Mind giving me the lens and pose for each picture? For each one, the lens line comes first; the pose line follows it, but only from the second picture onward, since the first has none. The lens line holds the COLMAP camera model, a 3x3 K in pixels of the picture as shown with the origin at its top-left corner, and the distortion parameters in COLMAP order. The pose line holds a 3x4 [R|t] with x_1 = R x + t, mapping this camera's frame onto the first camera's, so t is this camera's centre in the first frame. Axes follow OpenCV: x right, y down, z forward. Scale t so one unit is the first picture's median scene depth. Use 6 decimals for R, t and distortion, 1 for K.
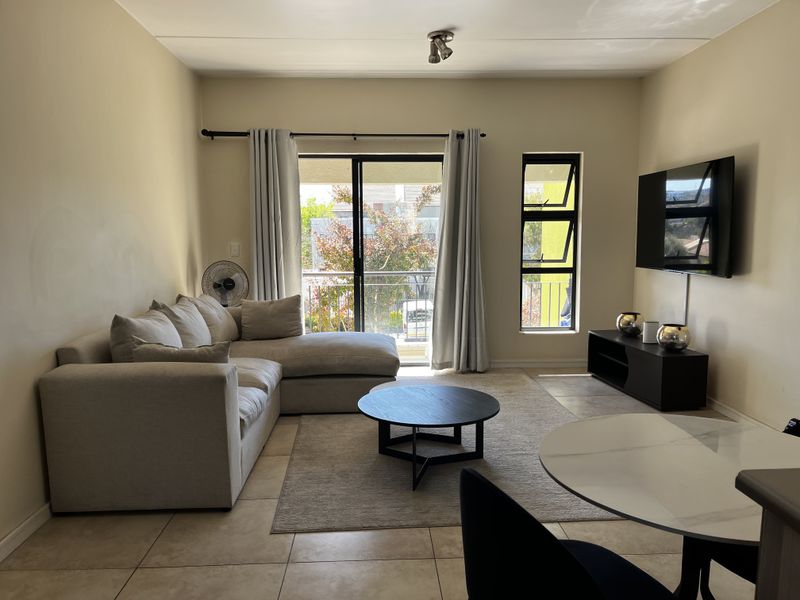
lens RADIAL K [[609.9, 0, 400.0], [0, 609.9, 300.0], [0, 0, 1]] dist [0.003613, -0.001661]
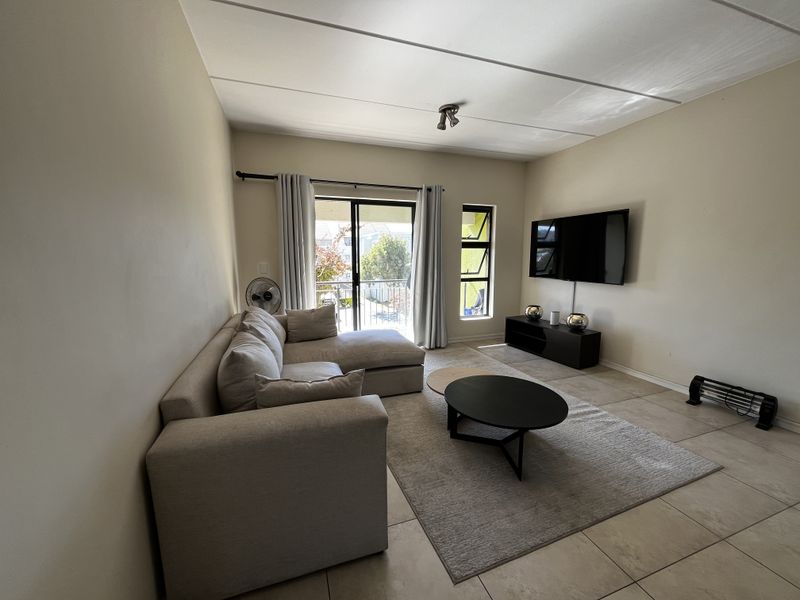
lens RADIAL K [[319.9, 0, 400.0], [0, 319.9, 300.0], [0, 0, 1]] dist [-0.020970, 0.000047]
pose [[0.956902, -0.036370, 0.288124, -0.199228], [0.027111, 0.998982, 0.036062, -0.032864], [-0.289143, -0.026697, 0.956914, 0.278682]]
